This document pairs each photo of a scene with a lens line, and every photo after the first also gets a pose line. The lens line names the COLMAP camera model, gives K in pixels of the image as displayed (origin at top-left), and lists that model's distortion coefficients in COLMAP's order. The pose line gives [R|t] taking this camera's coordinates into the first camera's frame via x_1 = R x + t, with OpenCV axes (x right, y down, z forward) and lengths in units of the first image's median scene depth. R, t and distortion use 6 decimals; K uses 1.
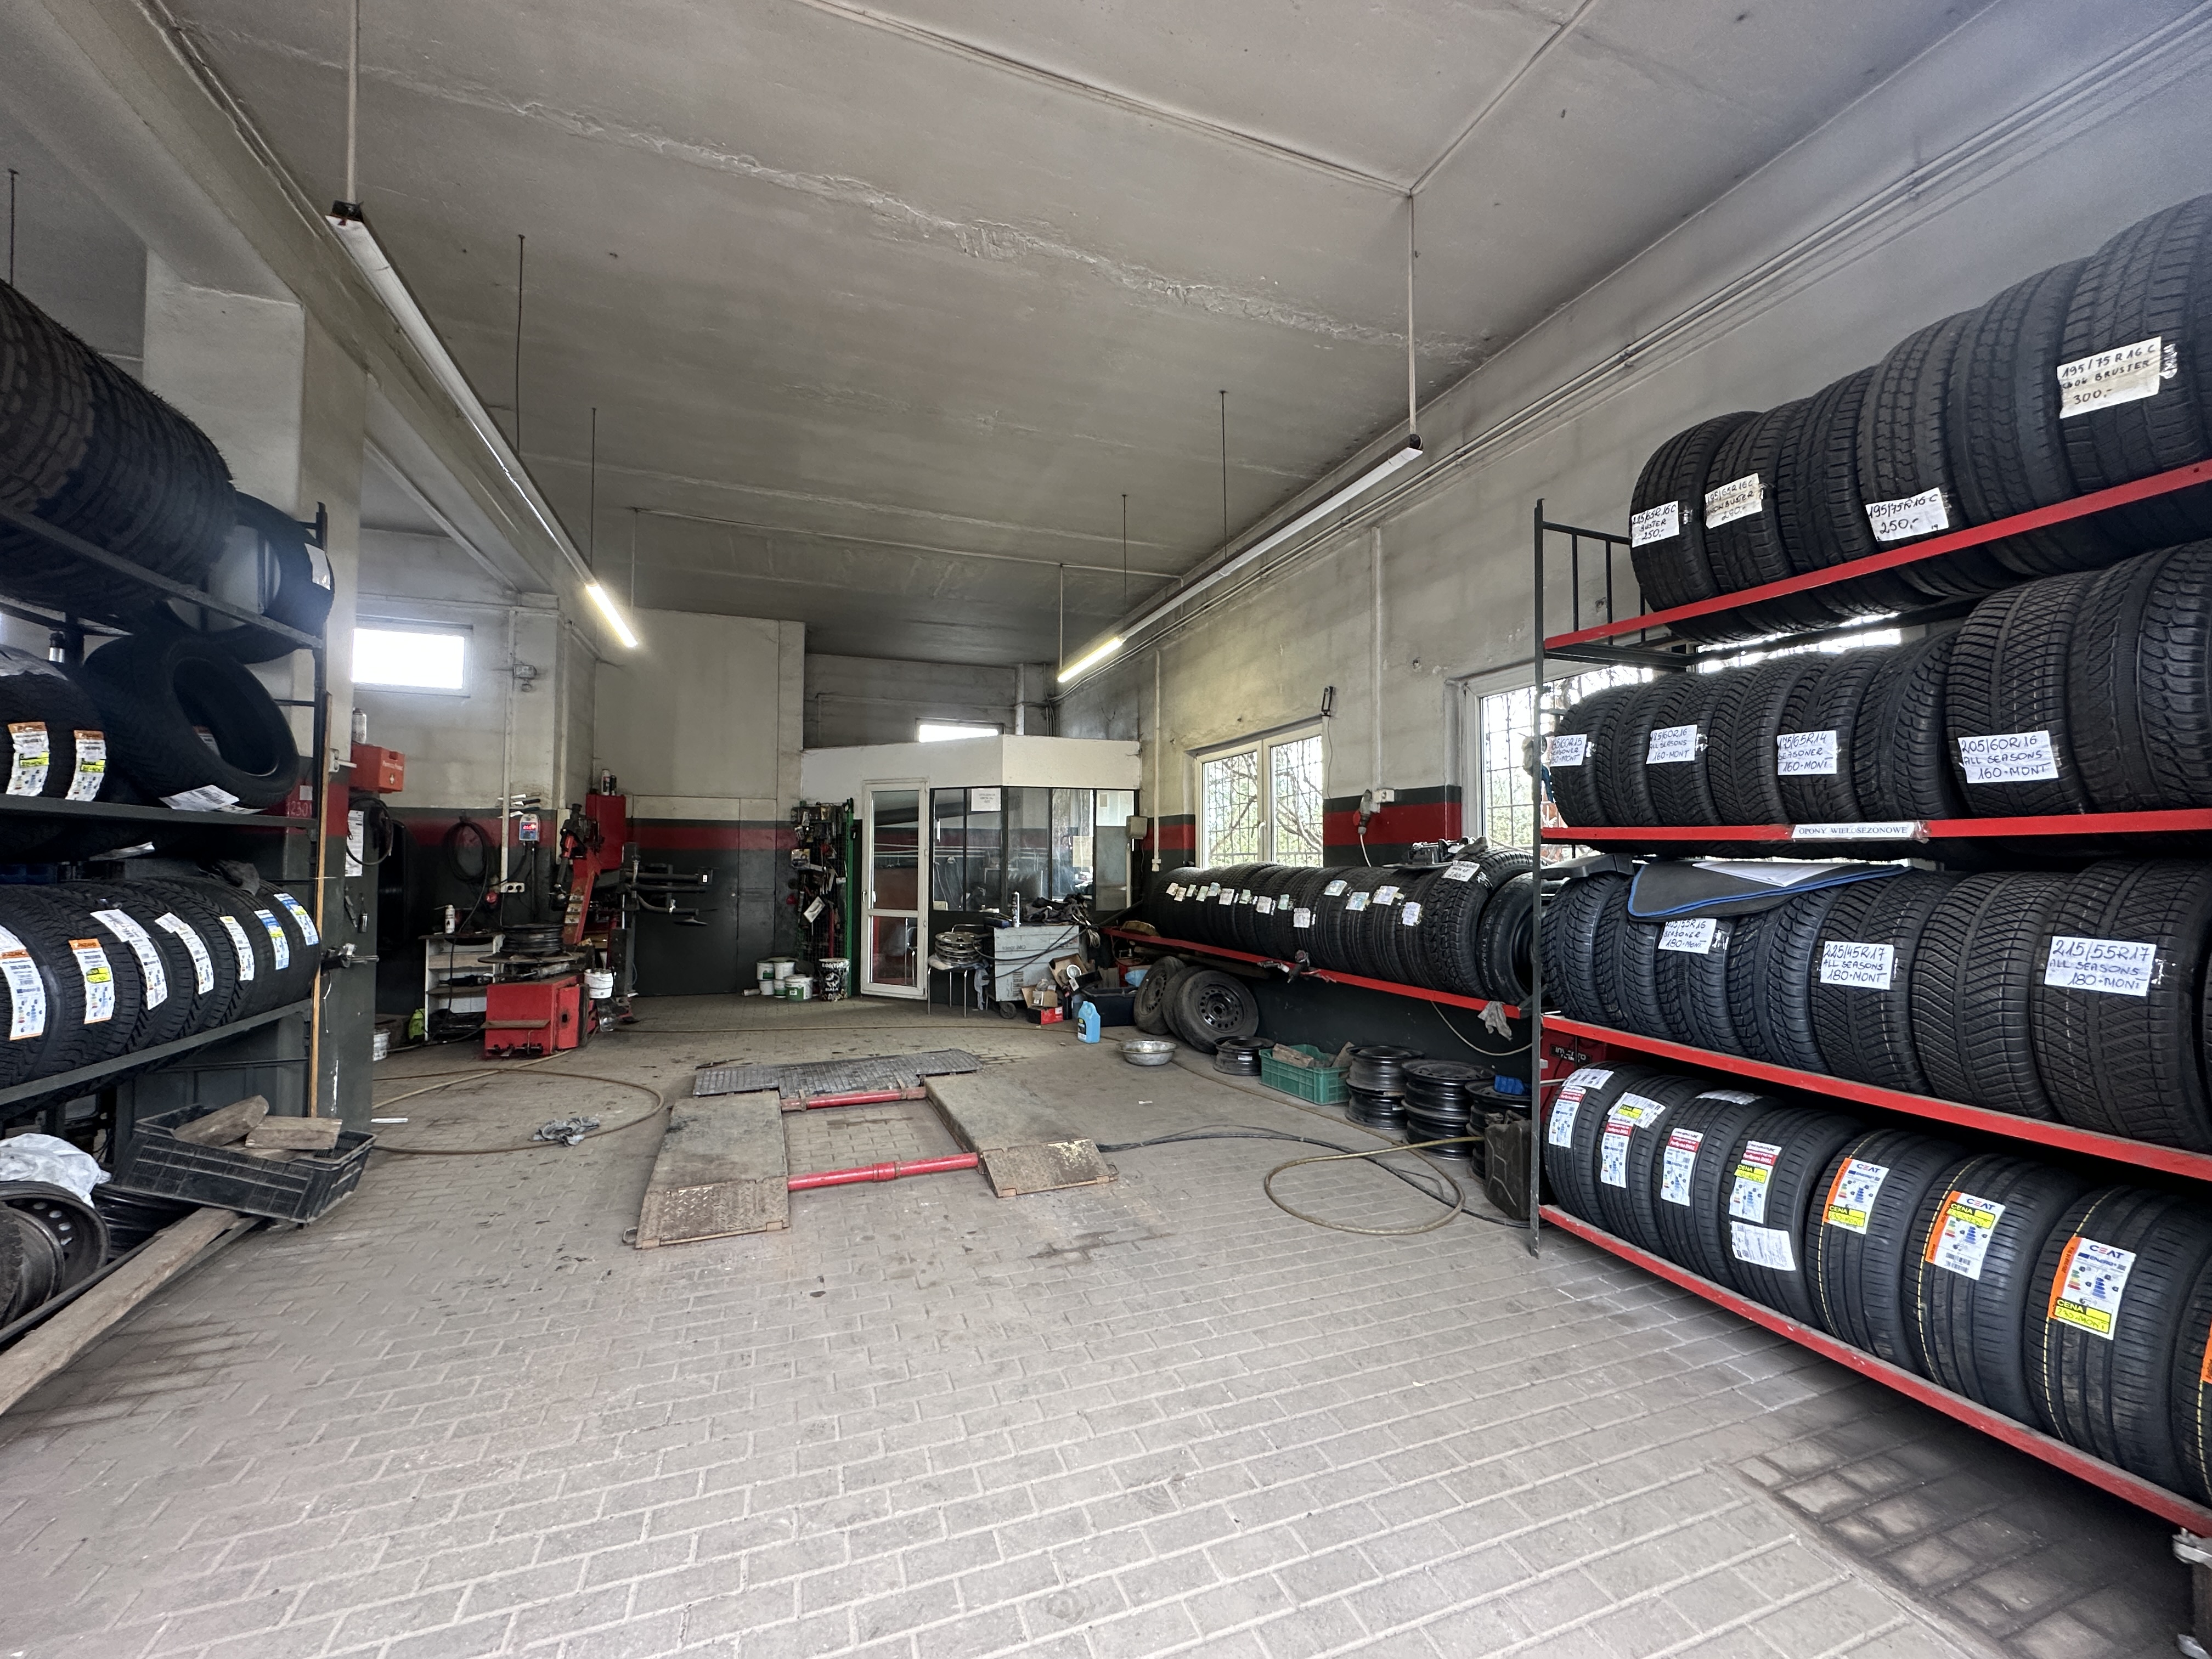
lens RADIAL K [[882.6, 0, 1108.2], [0, 882.6, 827.5], [0, 0, 1]] dist [-0.000514, -0.000020]
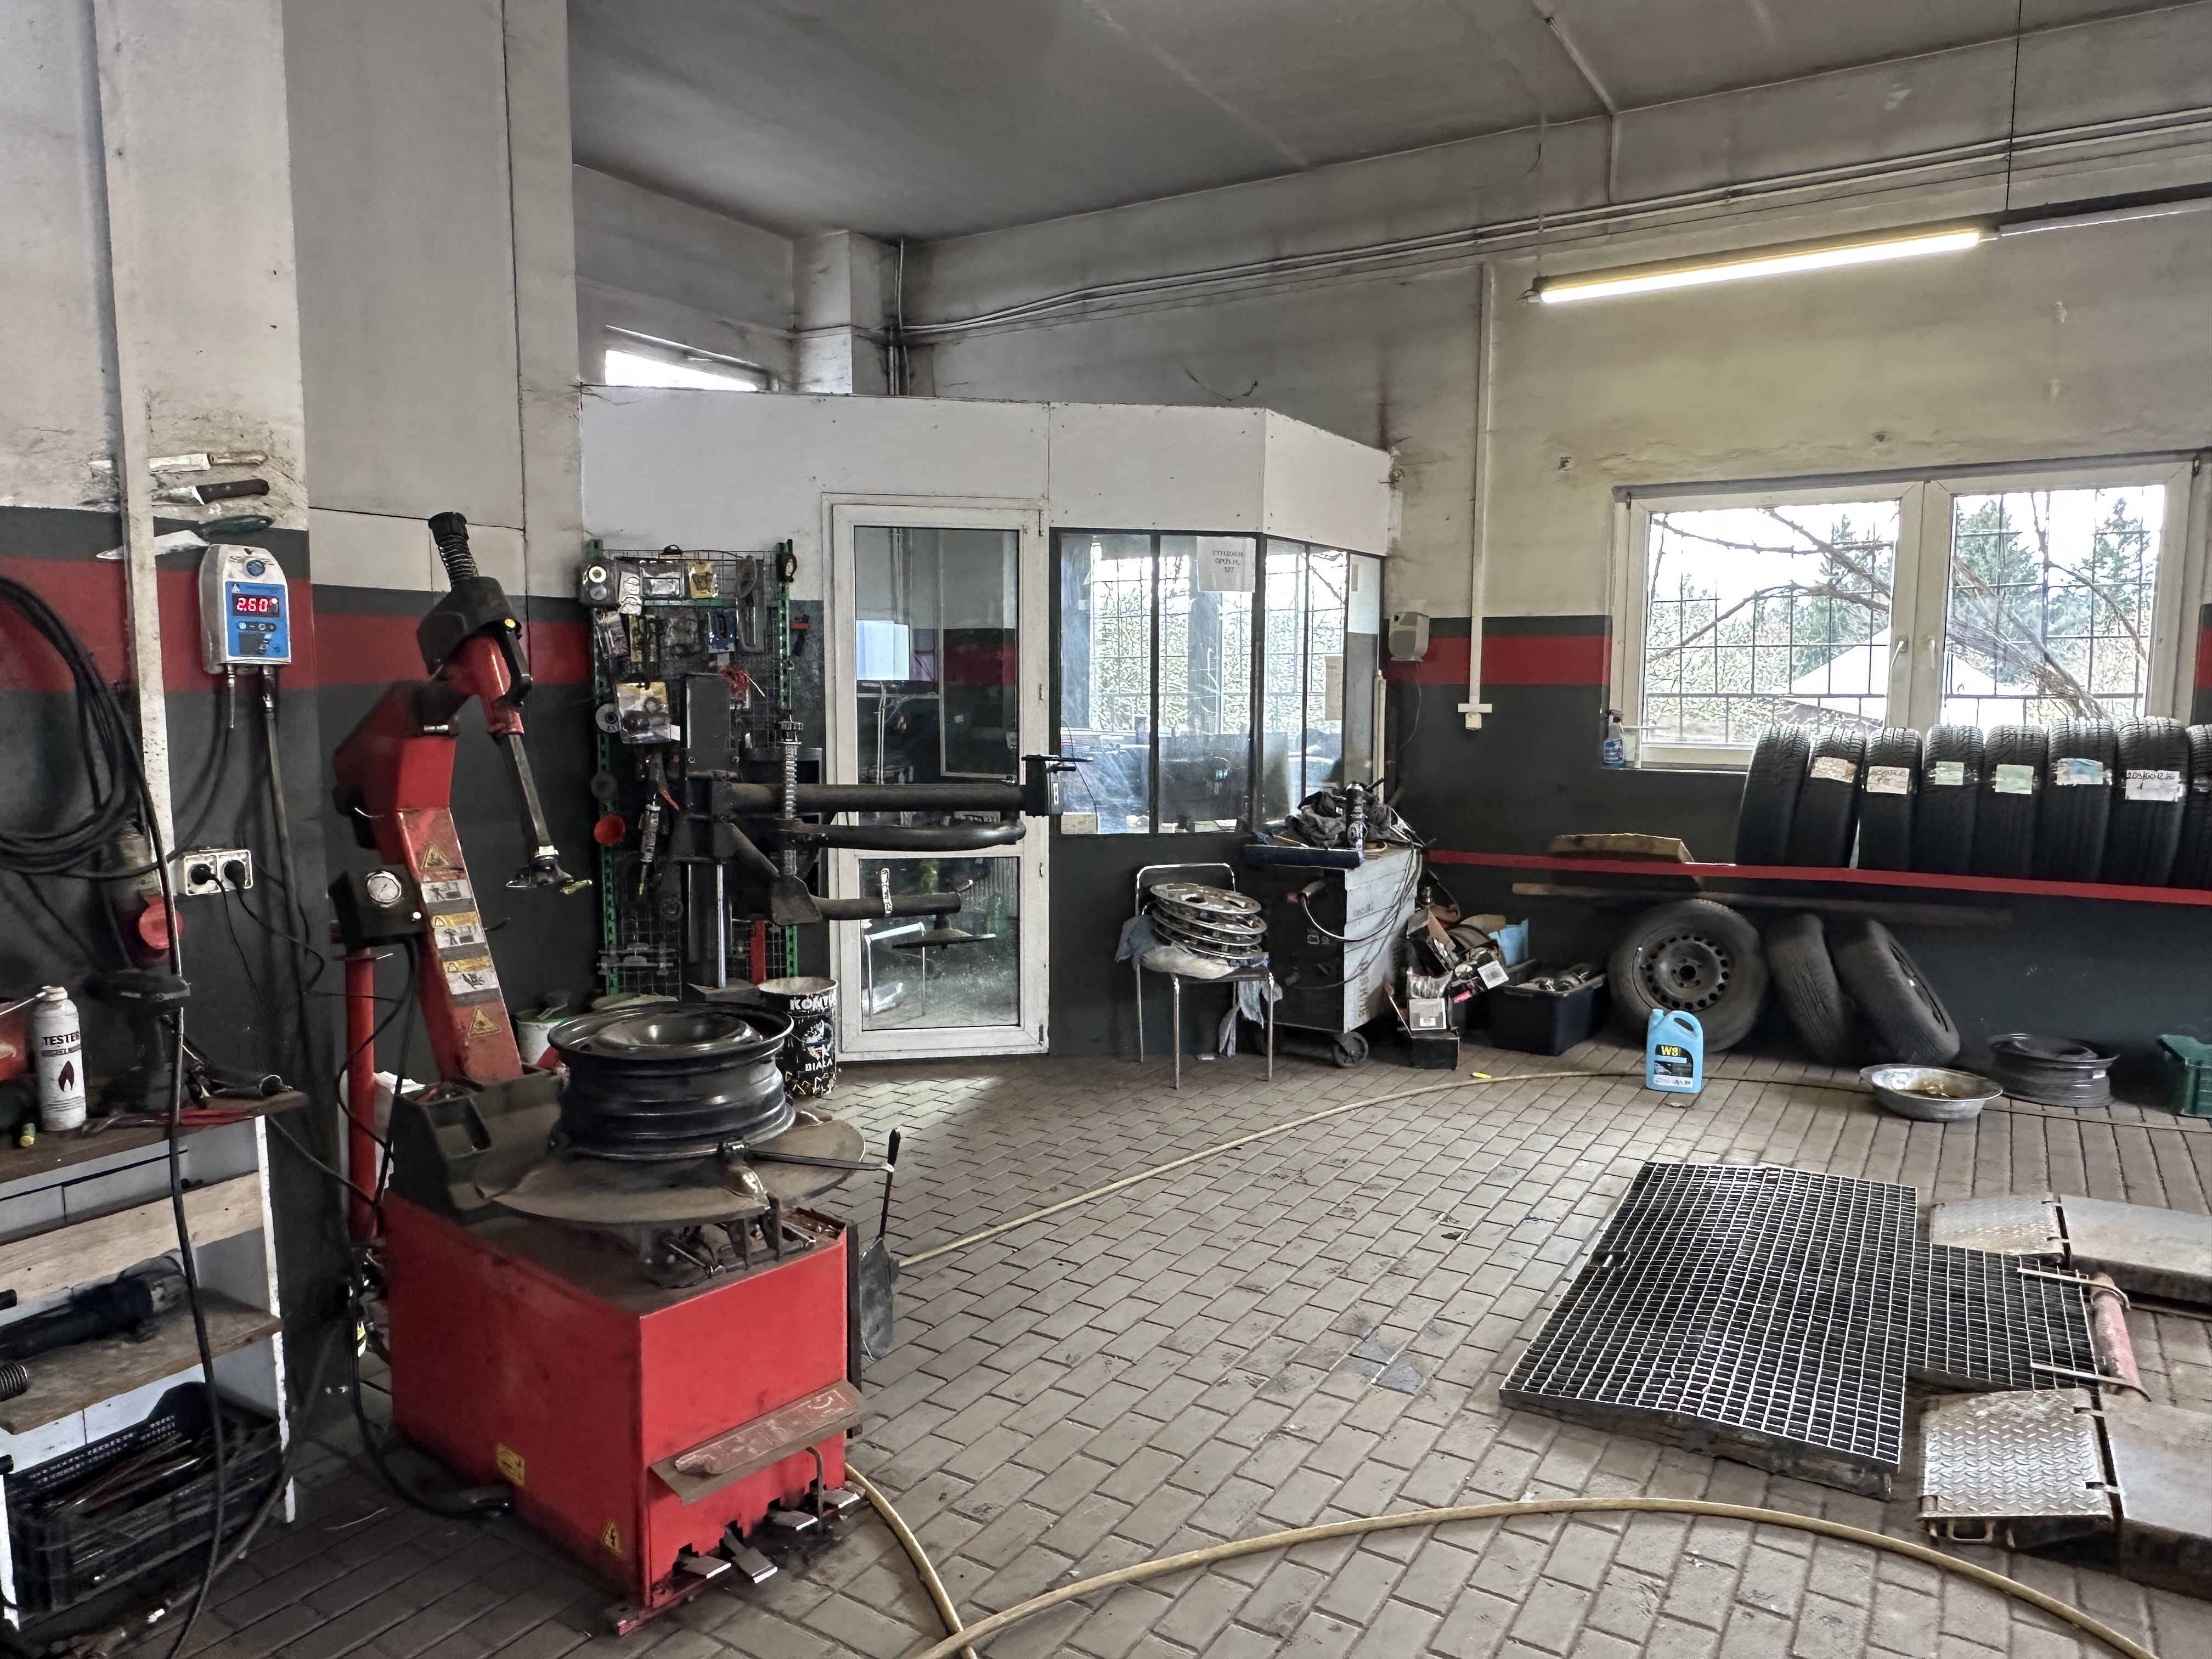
lens RADIAL K [[1491.2, 0, 1107.0], [0, 1491.2, 846.2], [0, 0, 1]] dist [0.003233, 0.001487]
pose [[0.791142, -0.067834, 0.607860, -0.726542], [-0.023054, 0.989817, 0.140464, 0.003198], [-0.611198, -0.125140, 0.781522, 0.540831]]
